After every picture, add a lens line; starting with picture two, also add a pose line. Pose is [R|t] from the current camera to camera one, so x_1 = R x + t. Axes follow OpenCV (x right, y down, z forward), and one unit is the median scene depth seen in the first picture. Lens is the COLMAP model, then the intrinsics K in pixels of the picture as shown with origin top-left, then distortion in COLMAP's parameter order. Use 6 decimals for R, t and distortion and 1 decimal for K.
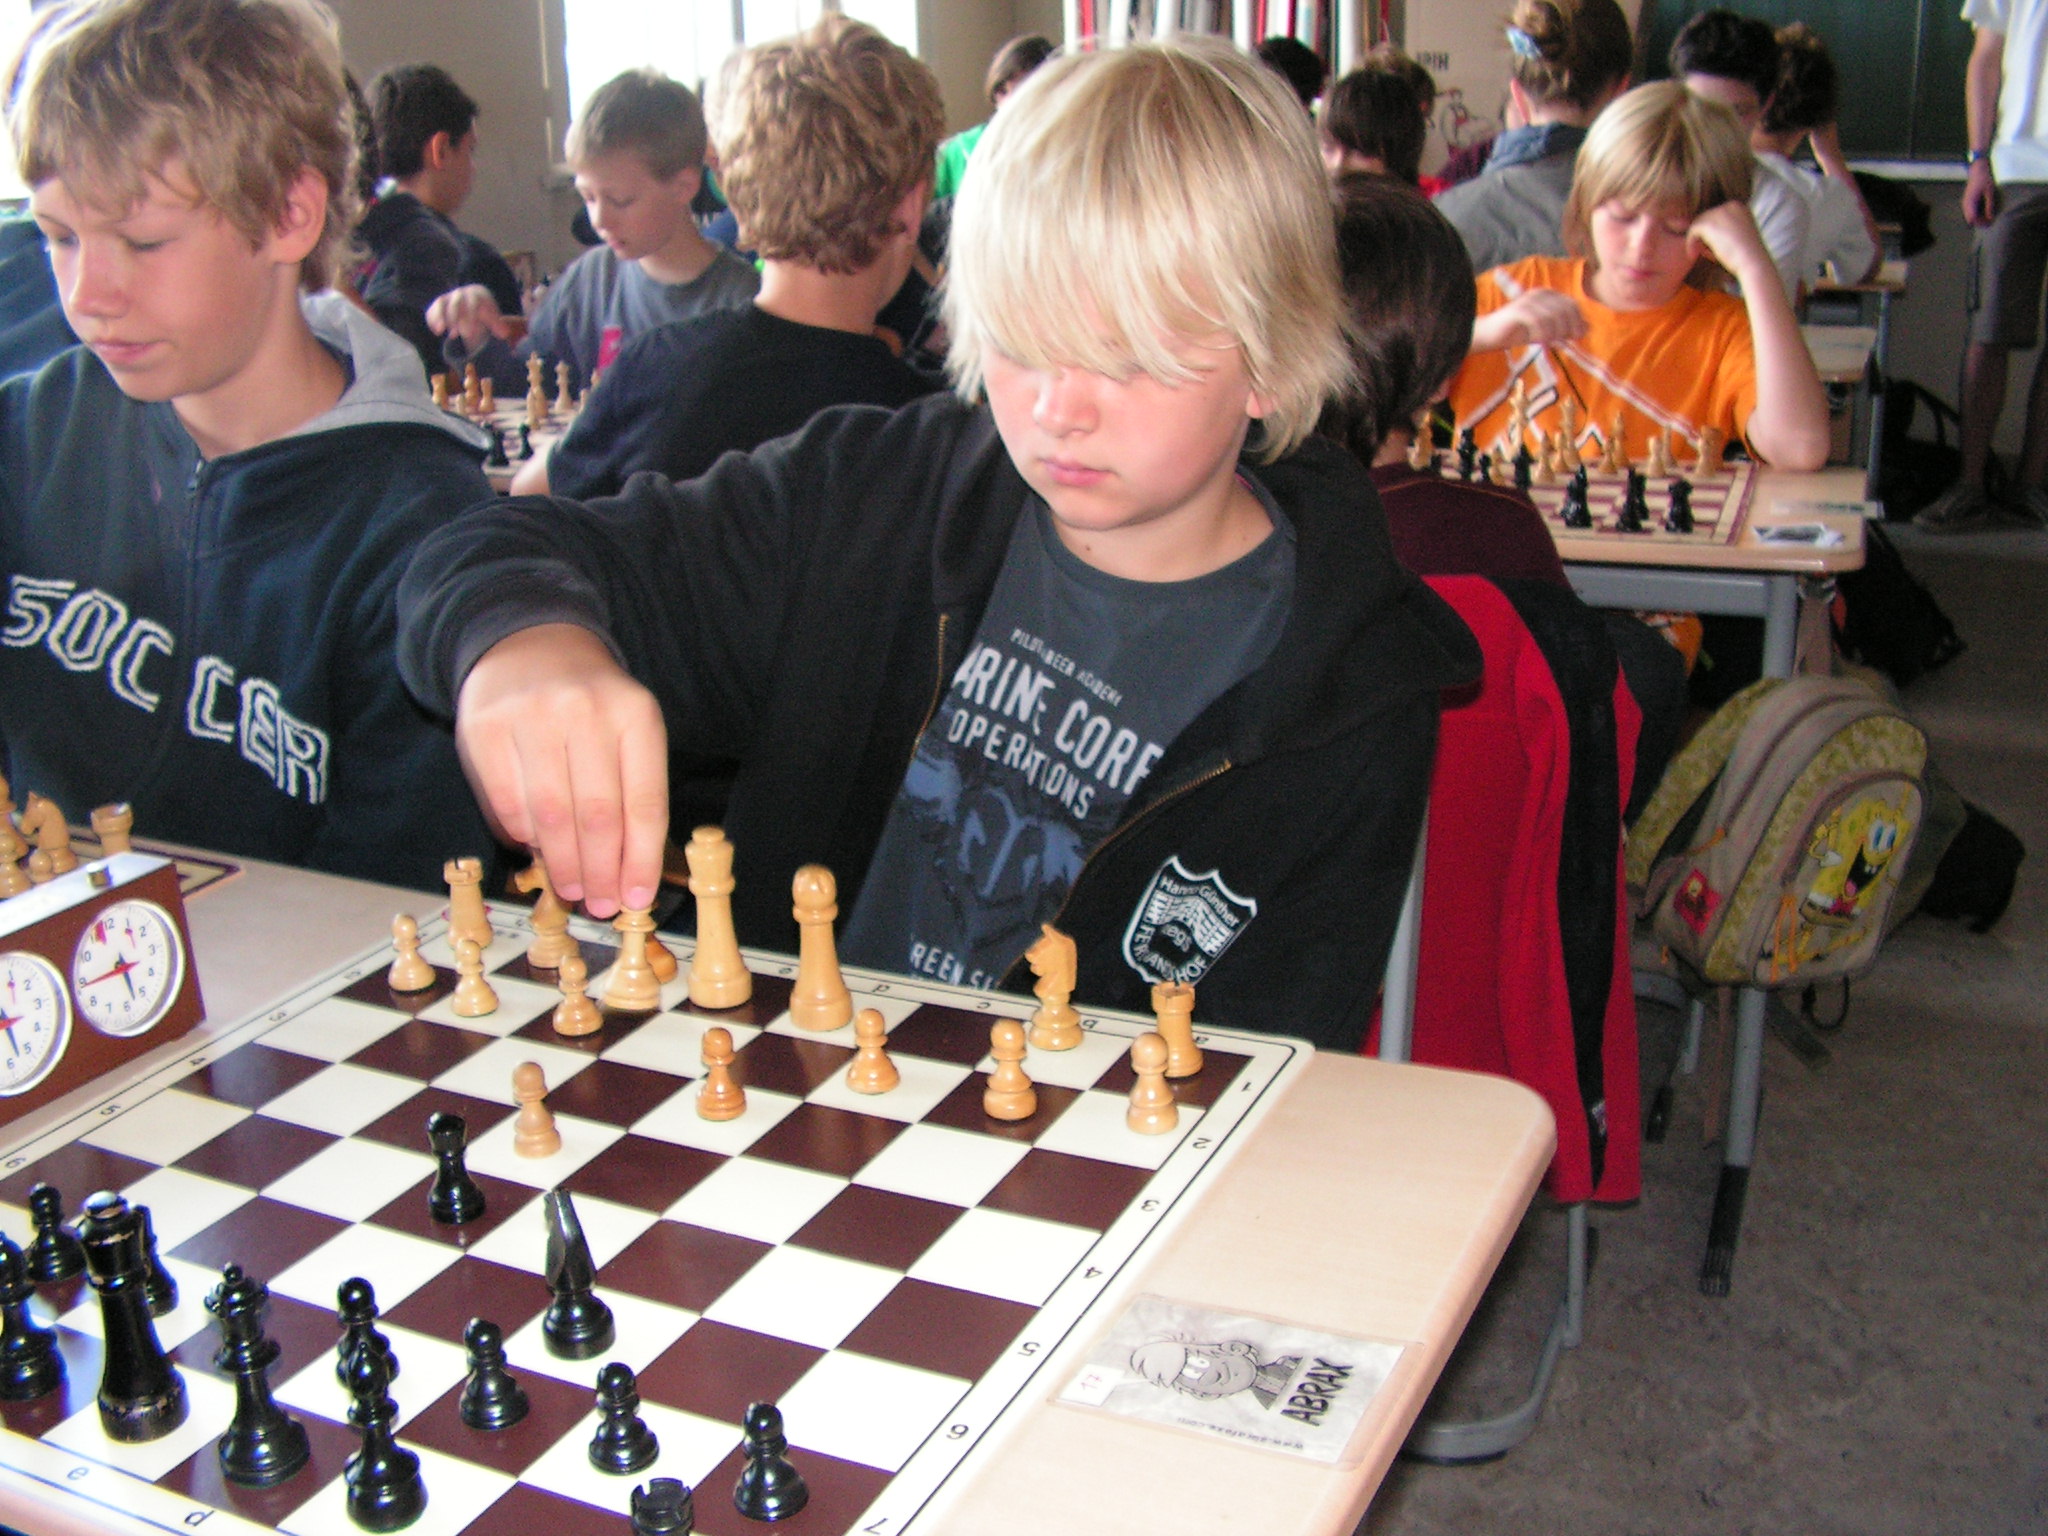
lens RADIAL K [[2184.1, 0, 1024.3], [0, 2184.1, 675.3], [0, 0, 1]] dist [-0.013533, -0.057906]
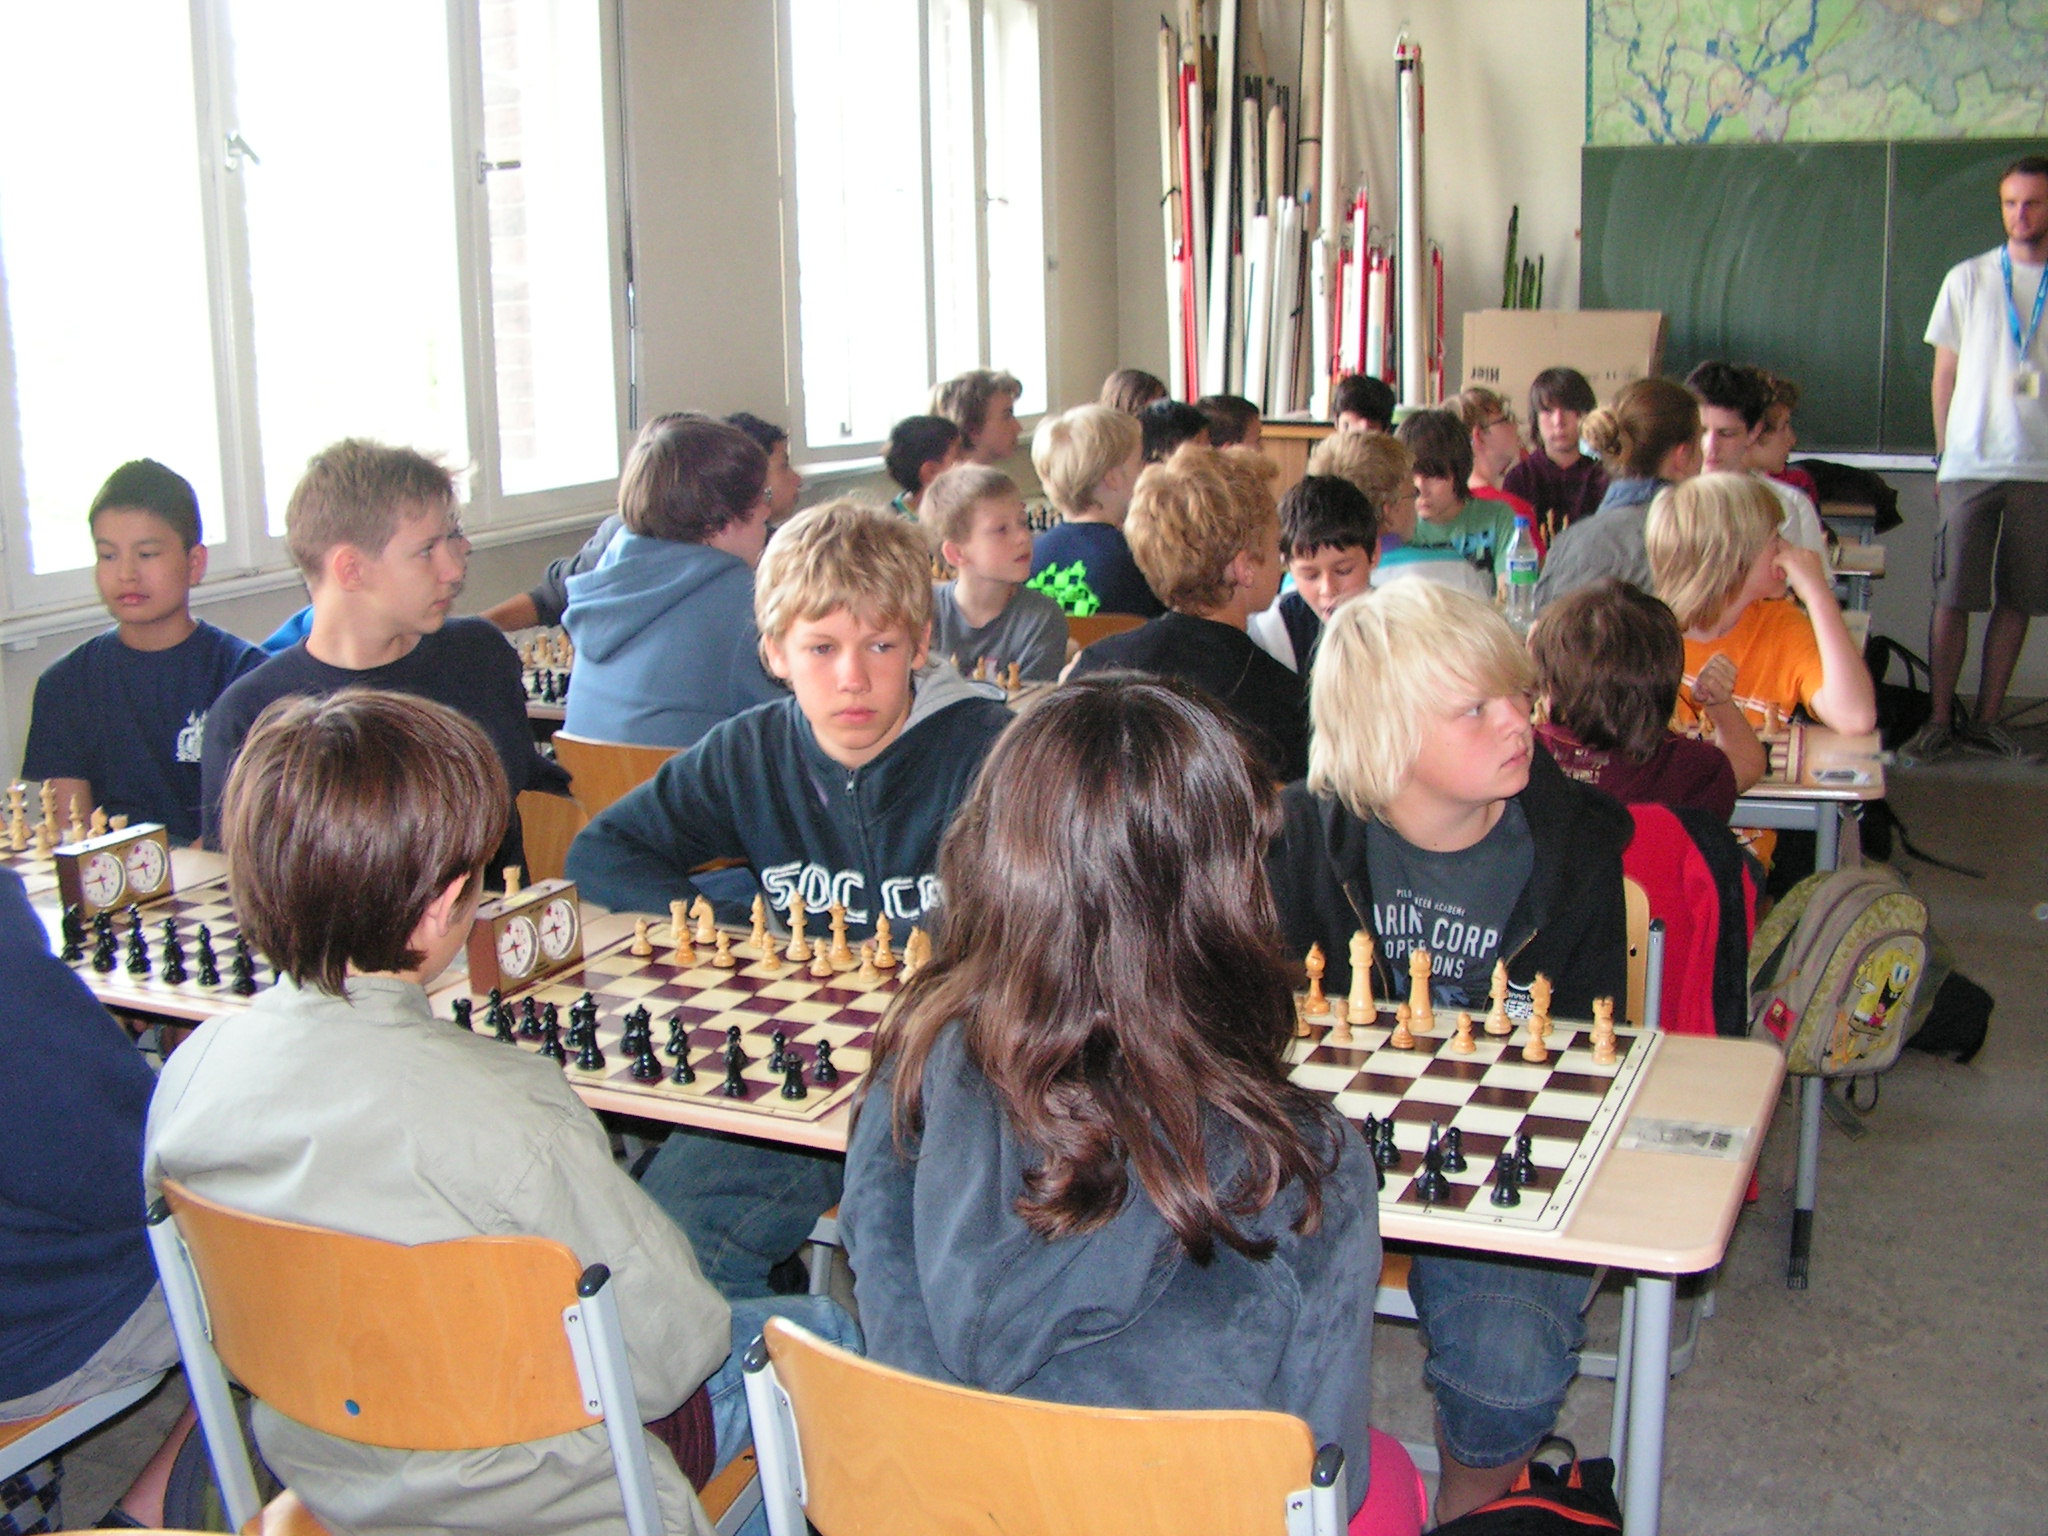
lens RADIAL K [[2327.6, 0, 1024.0], [0, 2327.6, 768.0], [0, 0, 1]] dist [-0.002392, -0.013490]
pose [[0.999127, -0.008494, 0.040910, -0.279611], [0.010921, 0.998170, -0.059477, 0.020901], [-0.040330, 0.059872, 0.997391, -0.596880]]
